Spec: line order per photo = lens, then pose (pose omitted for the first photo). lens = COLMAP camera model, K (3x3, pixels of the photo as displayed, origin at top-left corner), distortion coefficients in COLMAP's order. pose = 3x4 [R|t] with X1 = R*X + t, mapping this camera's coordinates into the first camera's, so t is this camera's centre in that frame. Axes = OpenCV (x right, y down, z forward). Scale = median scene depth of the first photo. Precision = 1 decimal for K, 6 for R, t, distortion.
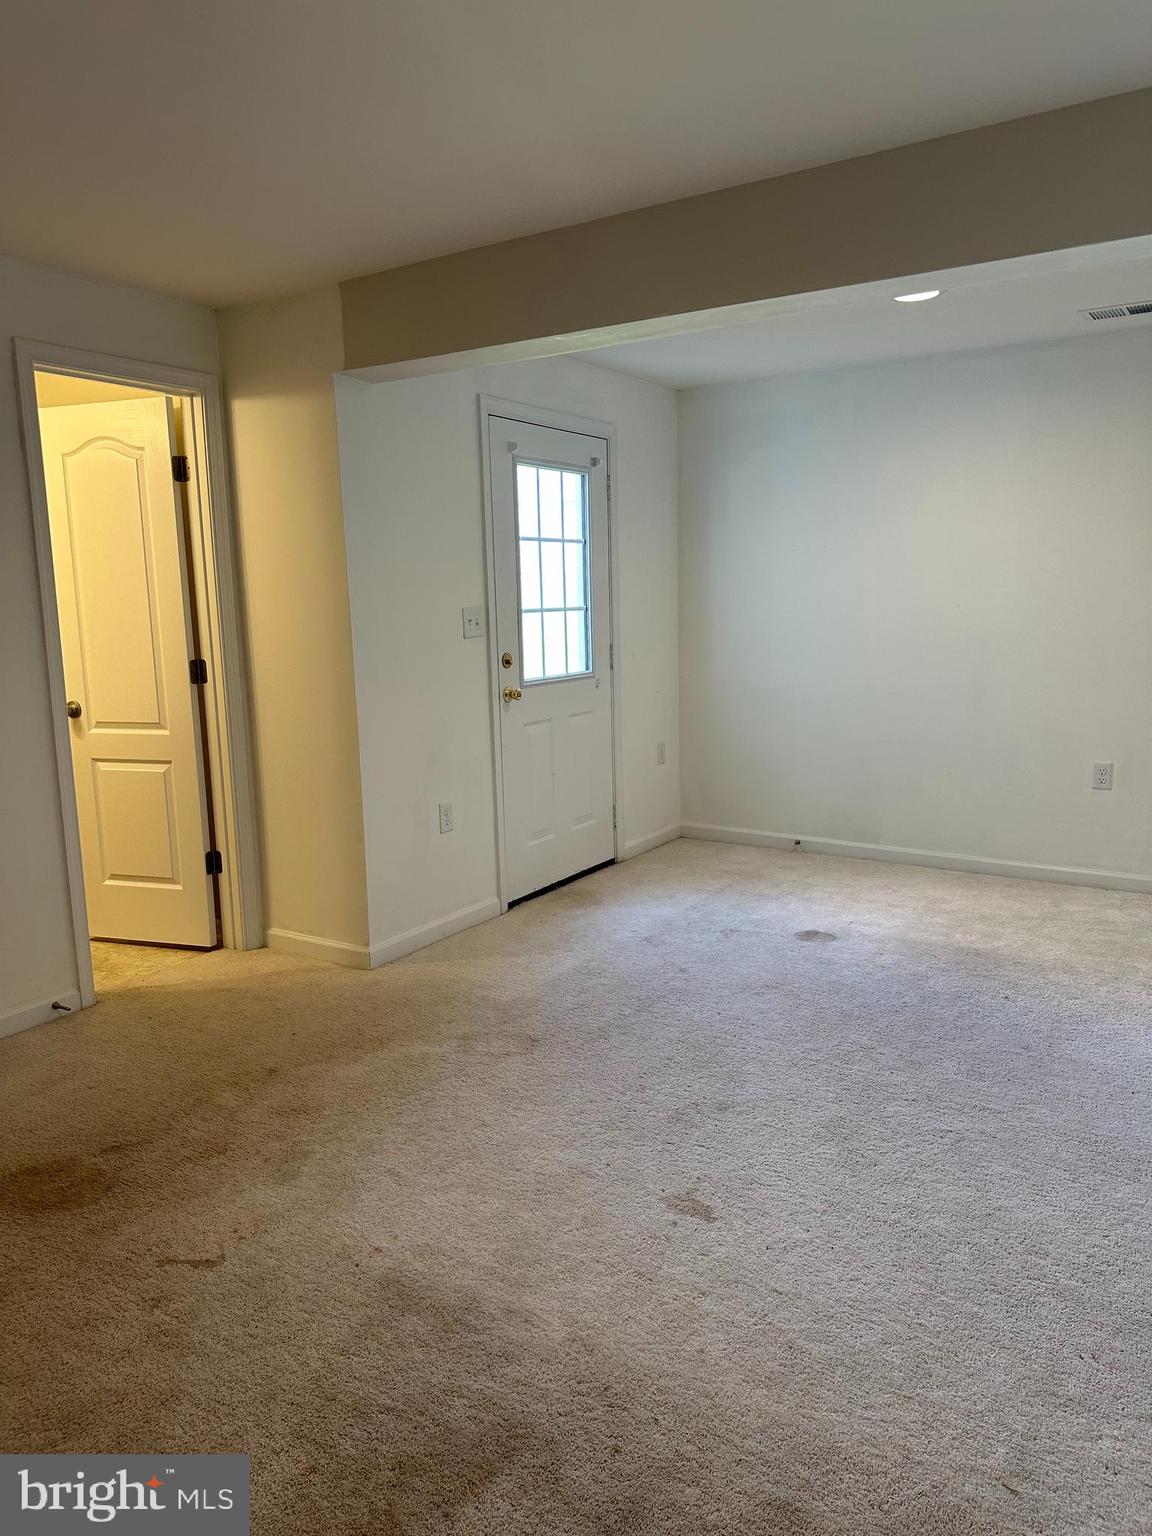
lens RADIAL K [[1079.8, 0, 586.4], [0, 1079.8, 765.4], [0, 0, 1]] dist [0.069144, -0.083683]
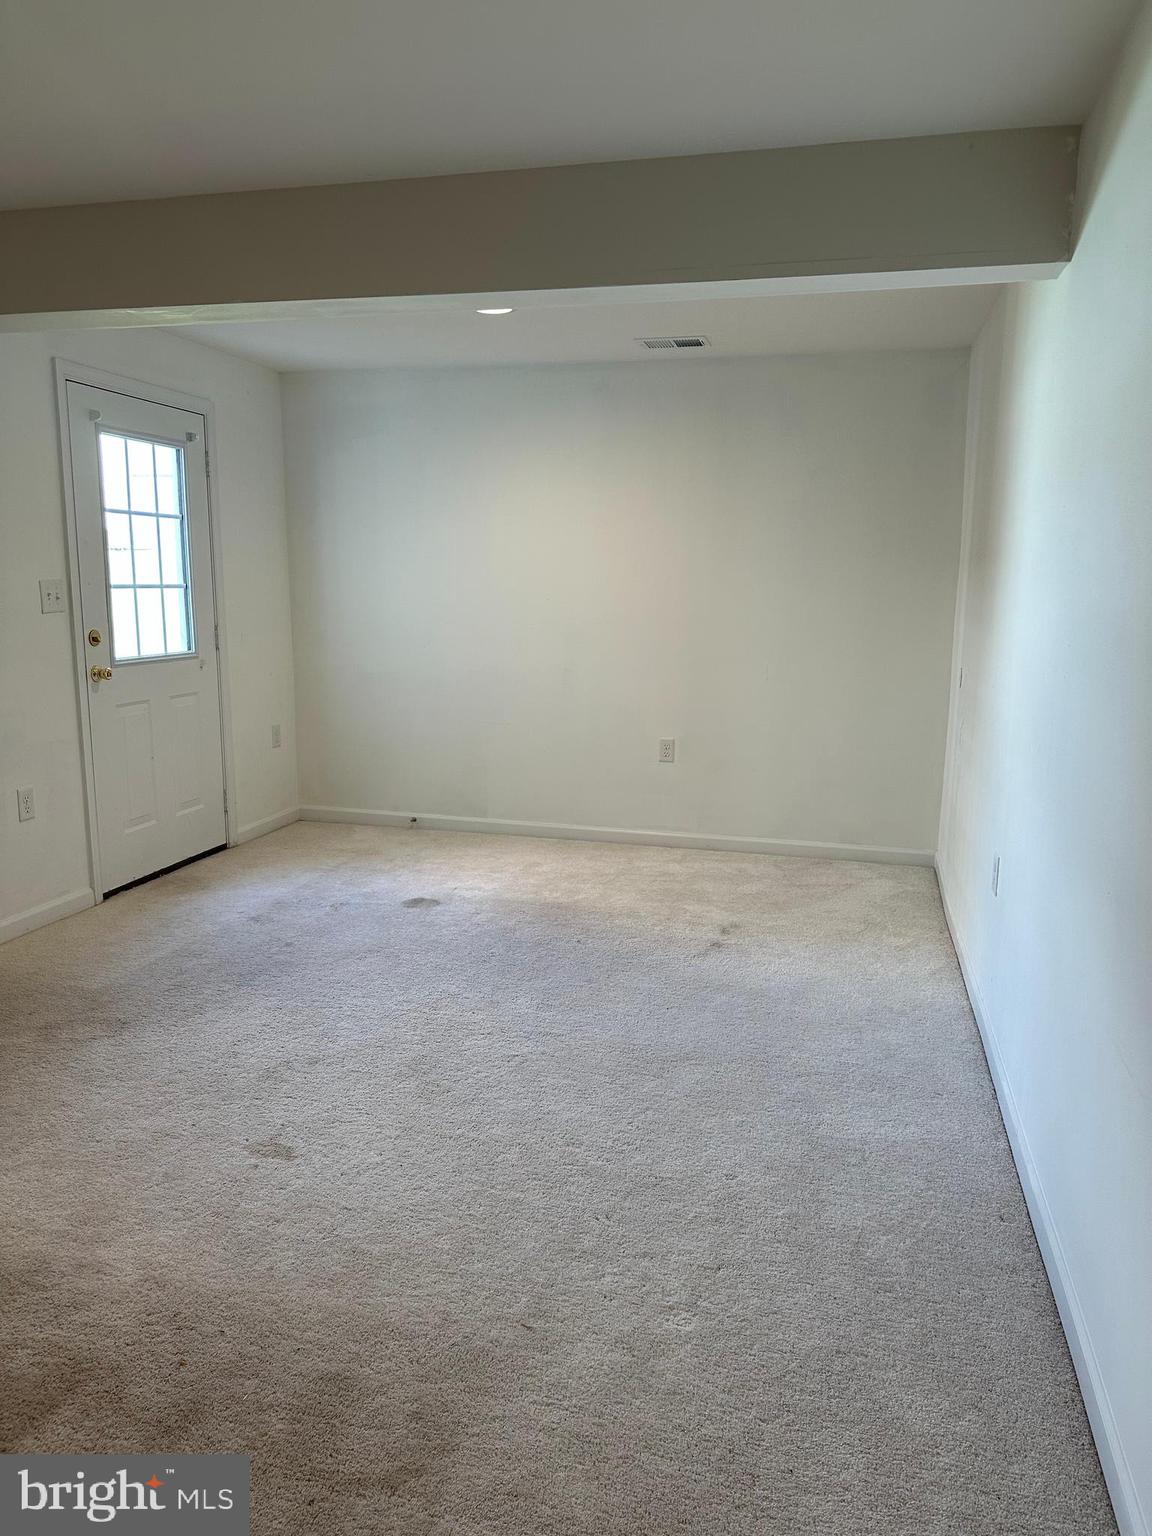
lens RADIAL K [[1079.8, 0, 586.4], [0, 1079.8, 765.4], [0, 0, 1]] dist [0.069144, -0.083683]
pose [[0.946787, -0.021847, 0.321117, 0.027450], [0.017888, 0.999723, 0.015272, 0.009010], [-0.321362, -0.008715, 0.946916, -0.057892]]
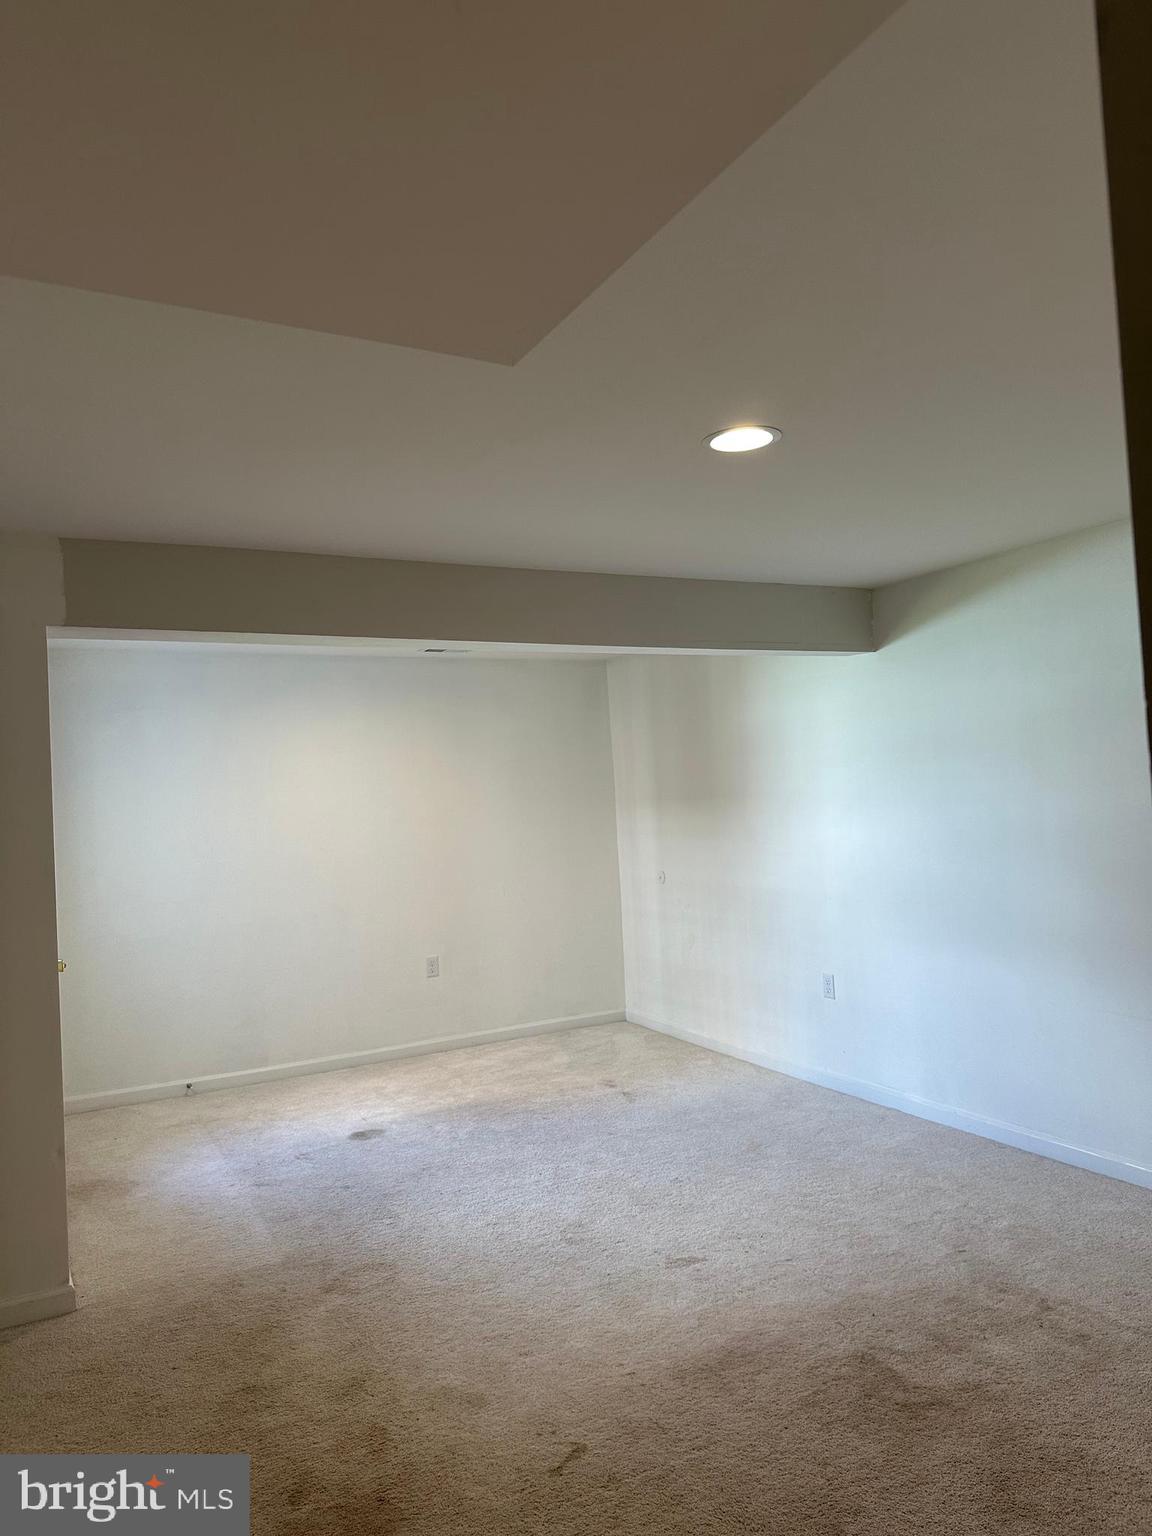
lens RADIAL K [[1084.3, 0, 595.5], [0, 1084.3, 765.9], [0, 0, 1]] dist [0.062619, -0.092937]
pose [[0.504355, 0.008916, 0.863450, -0.700189], [0.180411, 0.976790, -0.115467, -0.048019], [-0.844439, 0.214013, 0.491041, 0.159307]]
